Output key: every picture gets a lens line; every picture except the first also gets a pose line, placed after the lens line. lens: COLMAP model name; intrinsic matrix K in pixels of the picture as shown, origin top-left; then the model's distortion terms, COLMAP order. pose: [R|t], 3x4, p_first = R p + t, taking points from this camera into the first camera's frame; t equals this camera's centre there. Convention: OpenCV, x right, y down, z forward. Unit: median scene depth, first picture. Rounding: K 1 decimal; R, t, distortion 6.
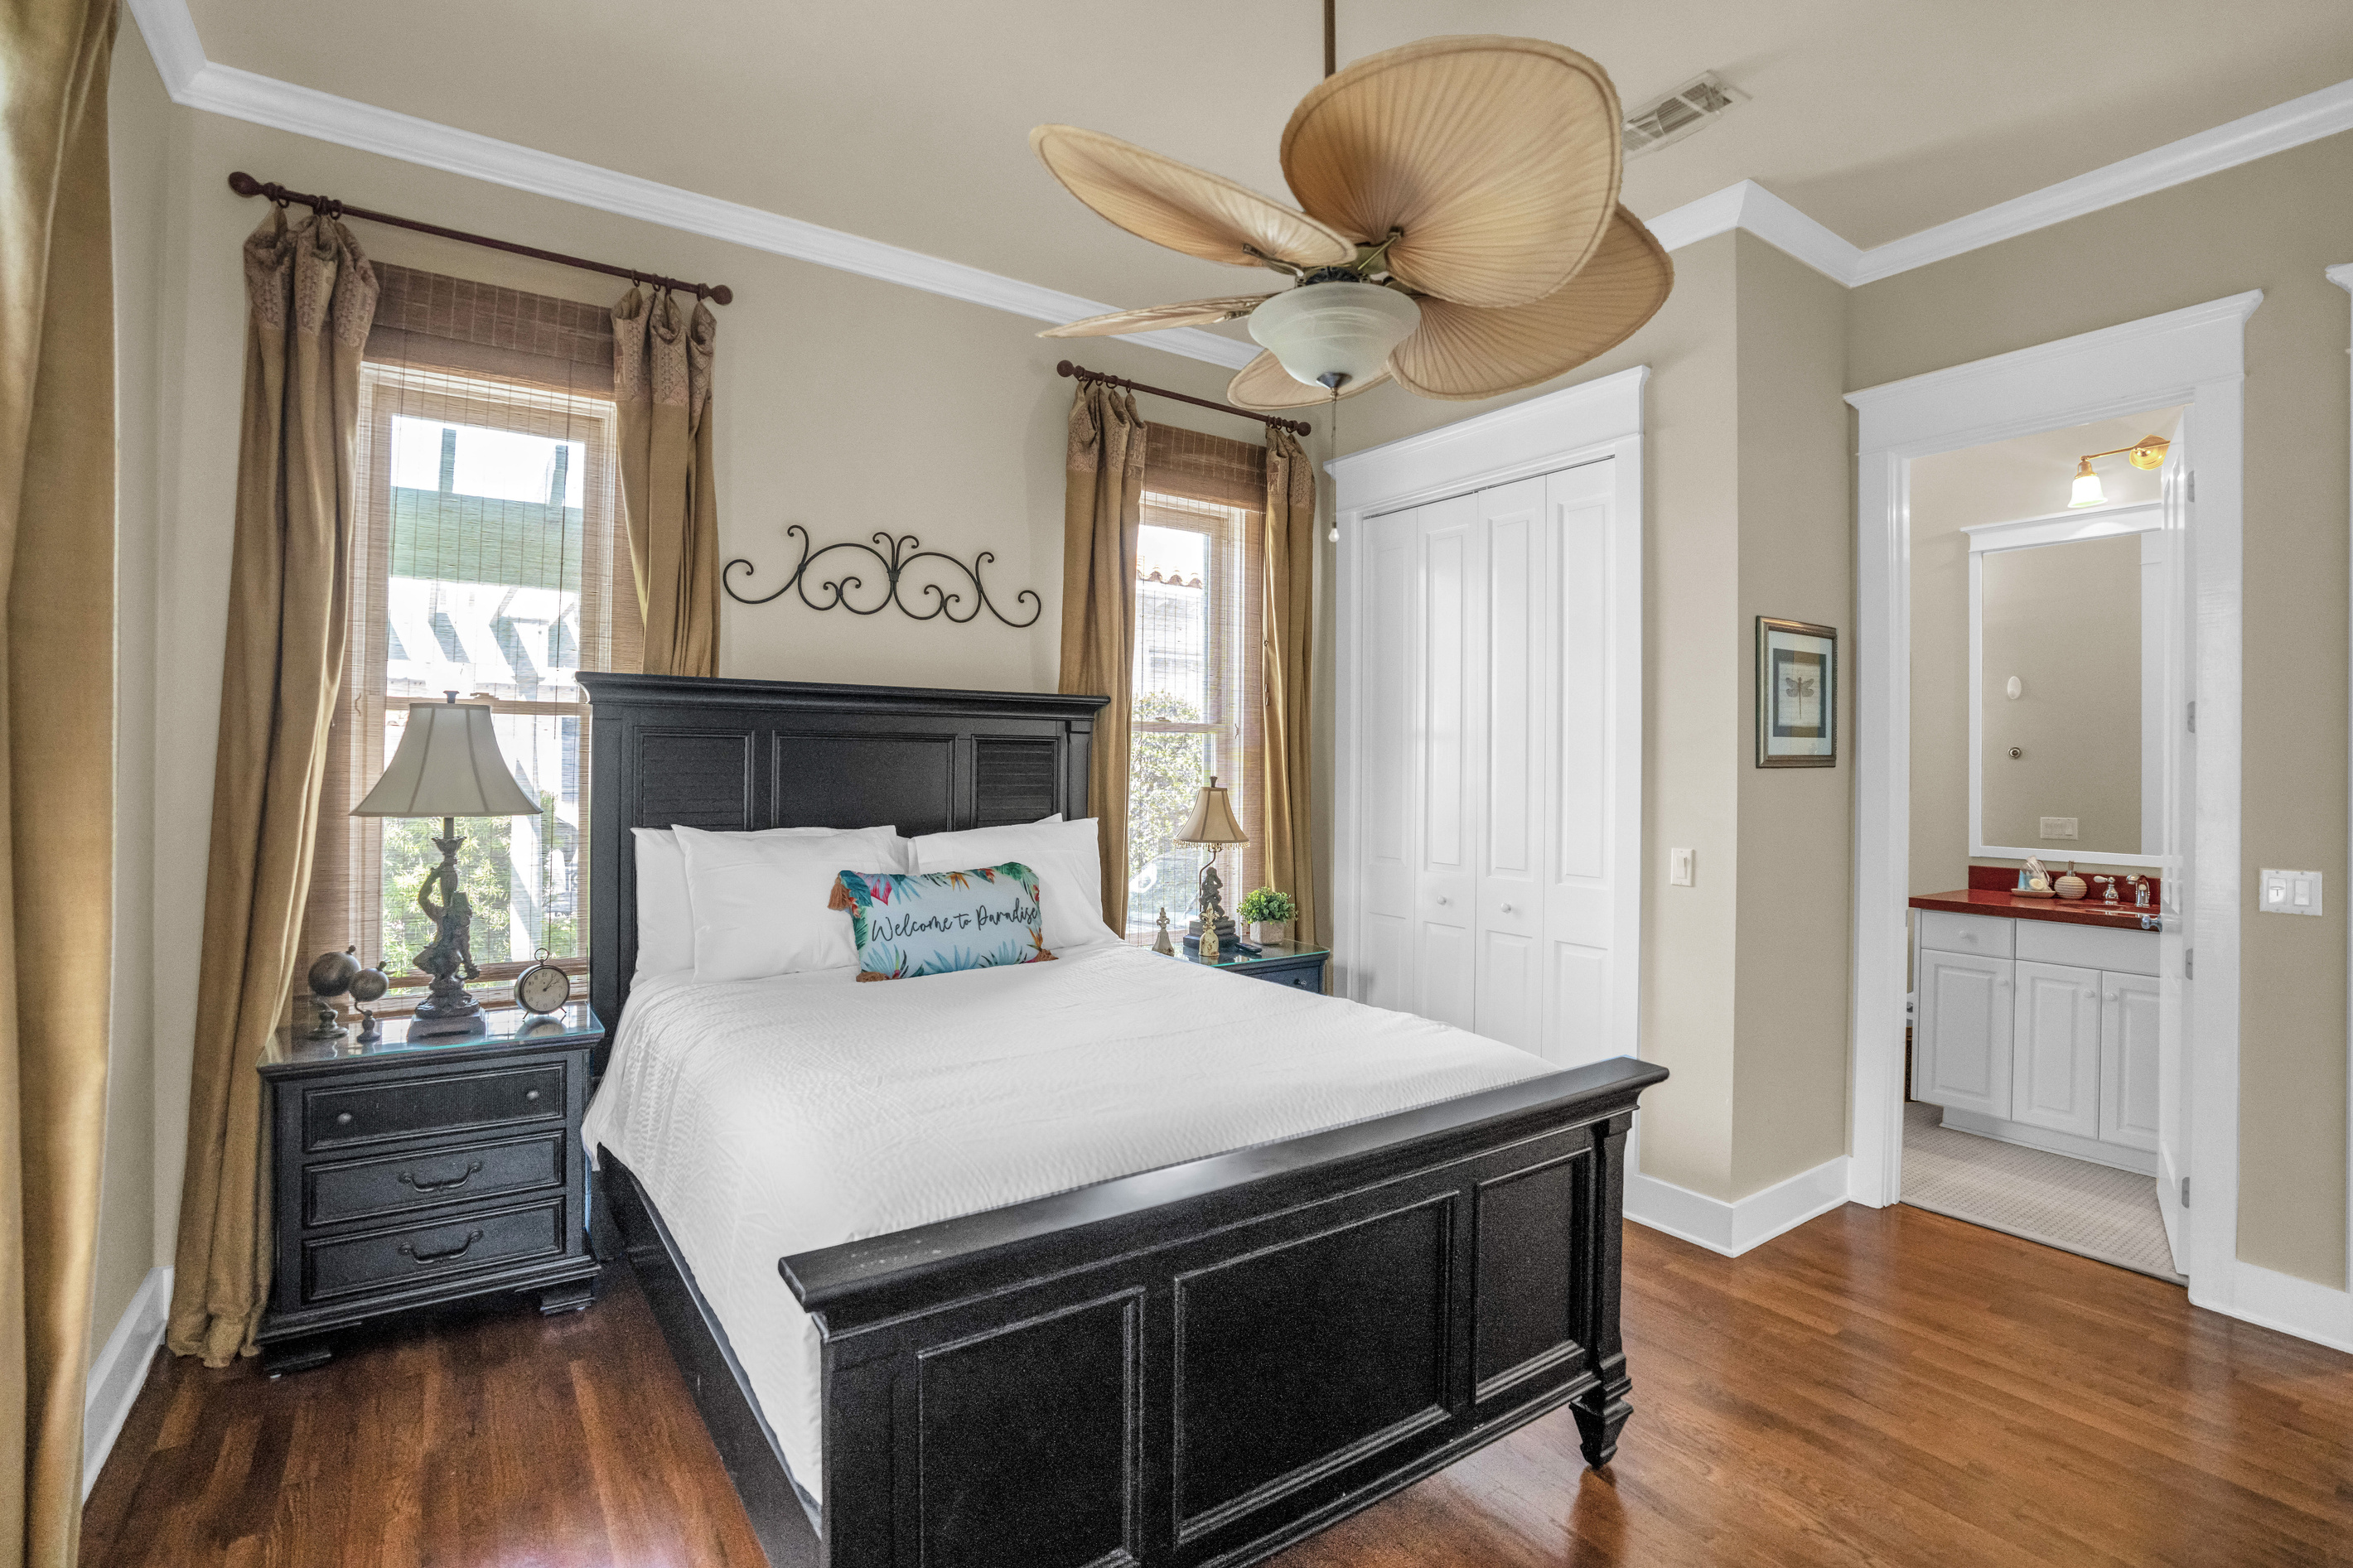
lens RADIAL K [[1134.3, 0, 1179.1], [0, 1134.3, 753.3], [0, 0, 1]] dist [-0.027528, 0.001025]
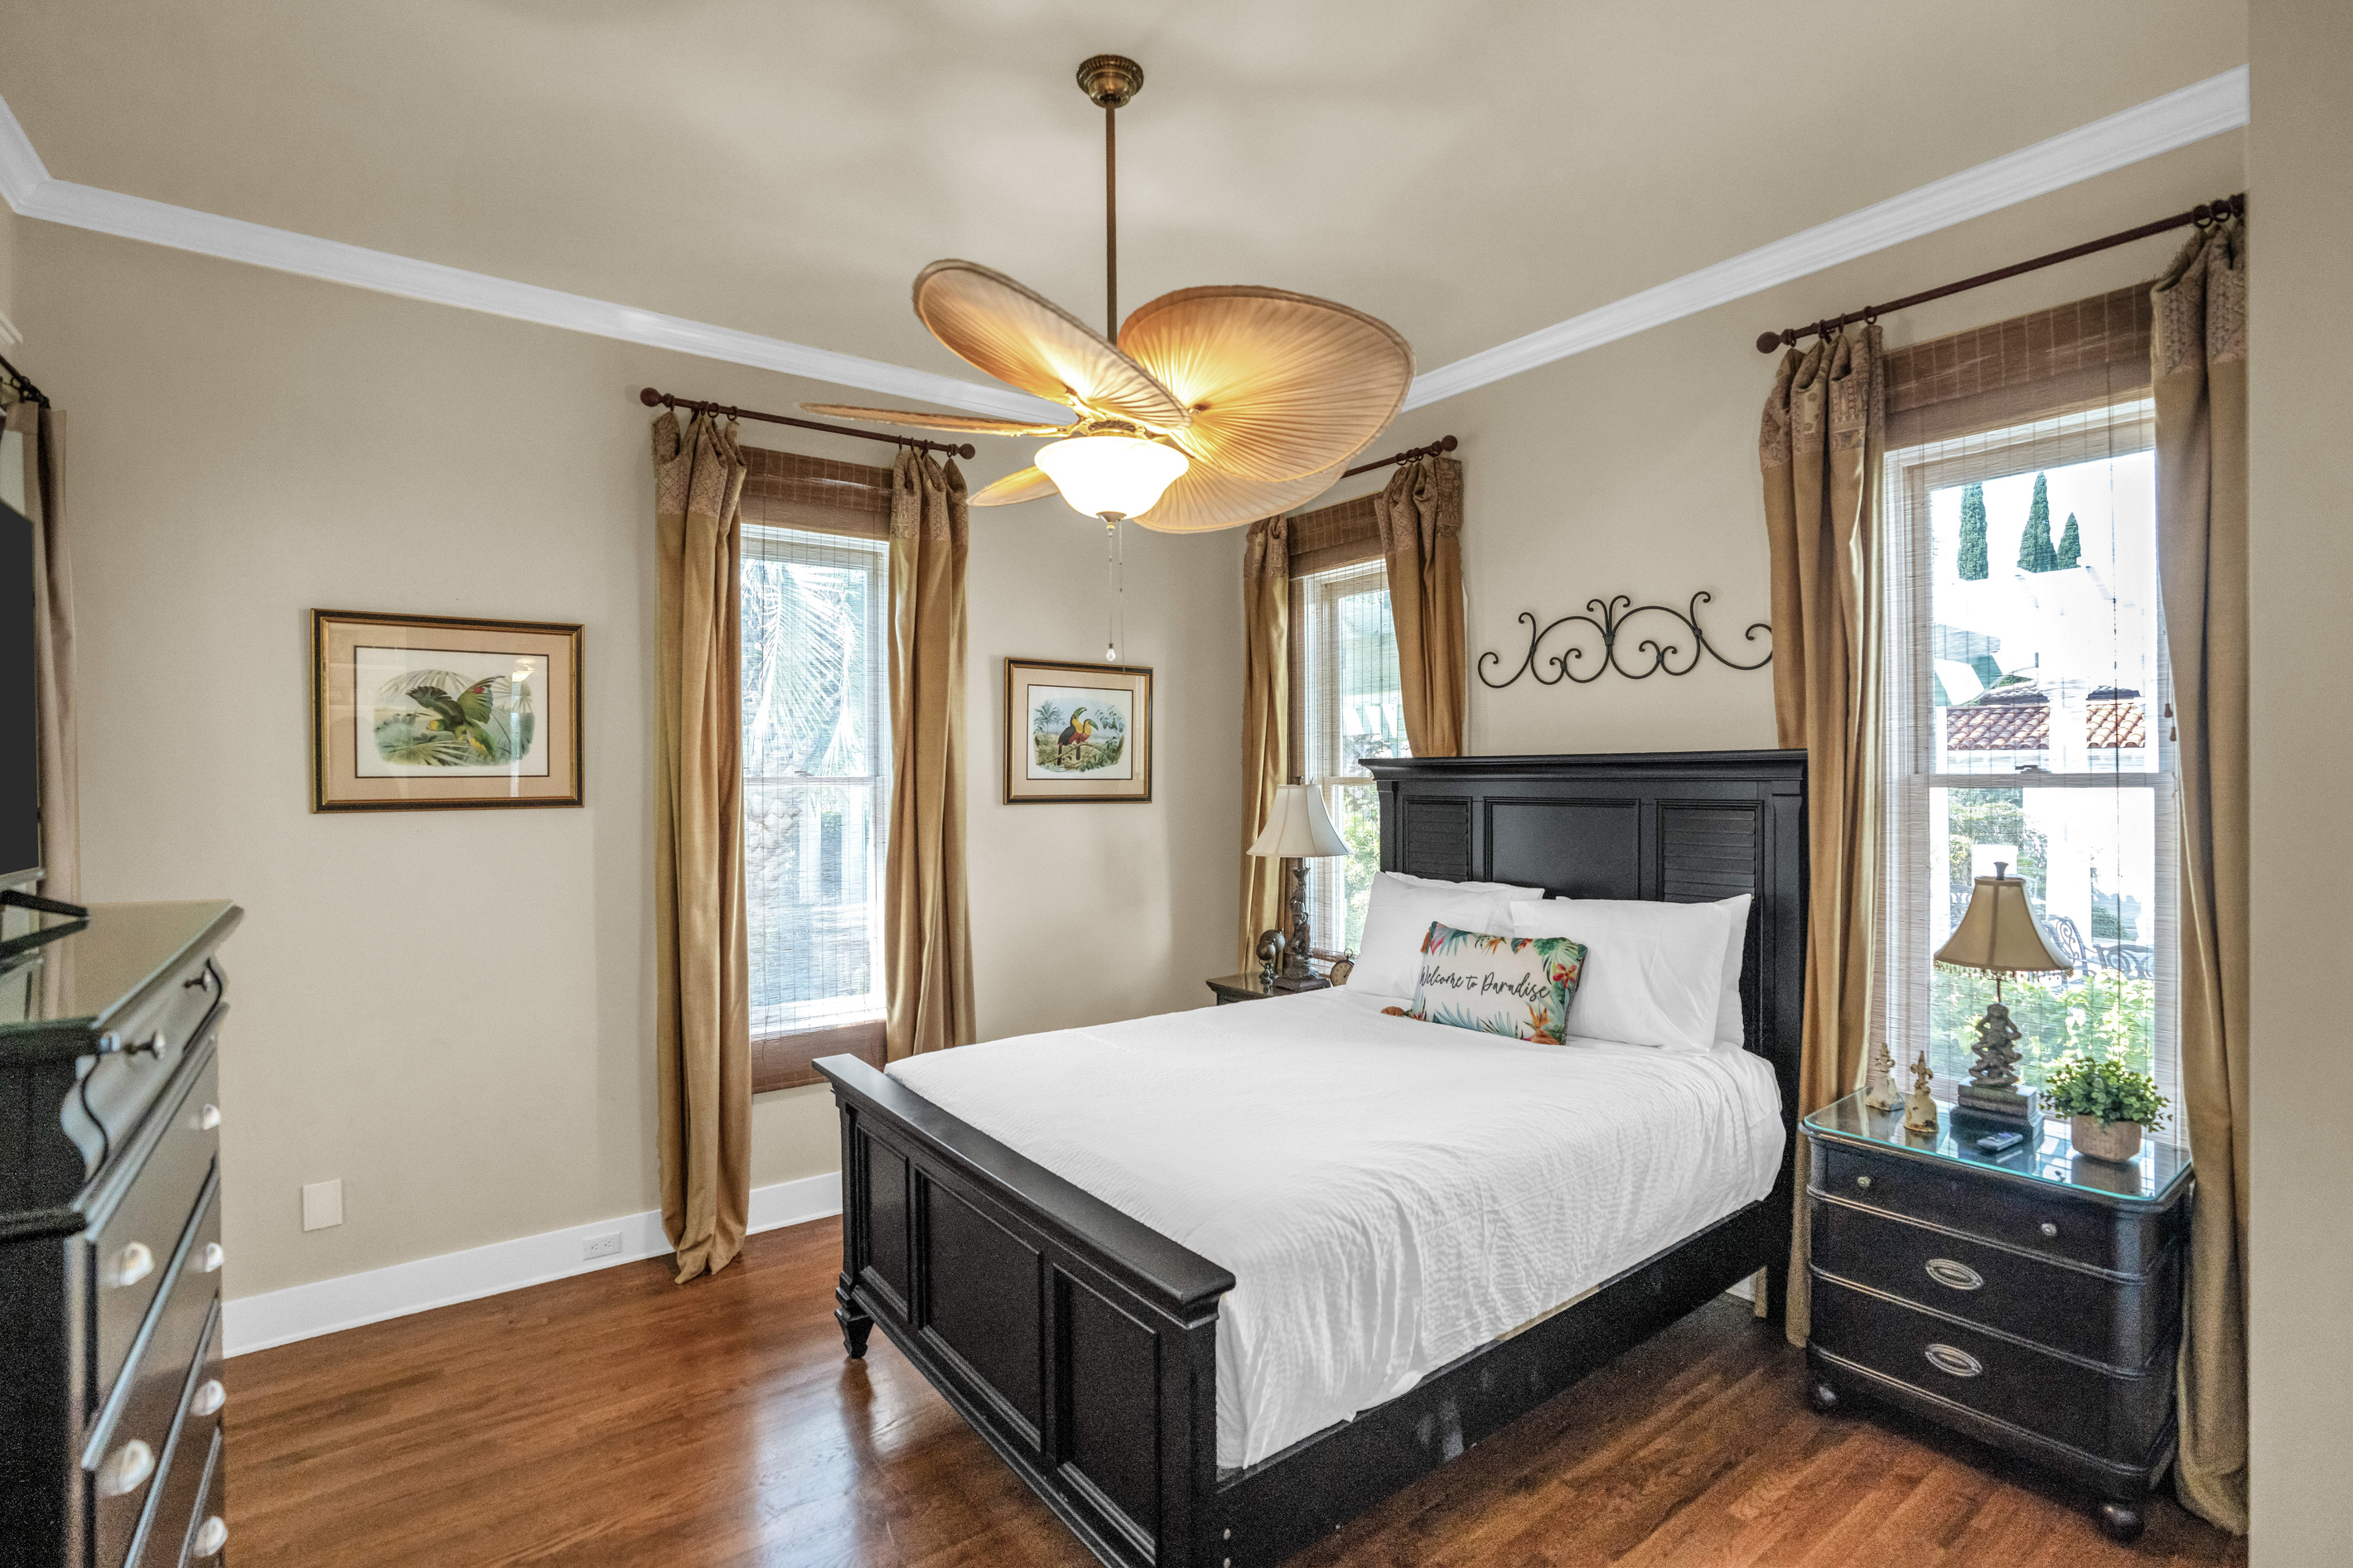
lens RADIAL K [[1101.6, 0, 1176.5], [0, 1101.6, 784.0], [0, 0, 1]] dist [-0.054830, 0.000580]
pose [[0.047760, -0.009998, -0.998809, 0.698524], [0.009350, 0.999911, -0.009562, -0.024922], [0.998815, -0.008882, 0.047849, 0.585447]]
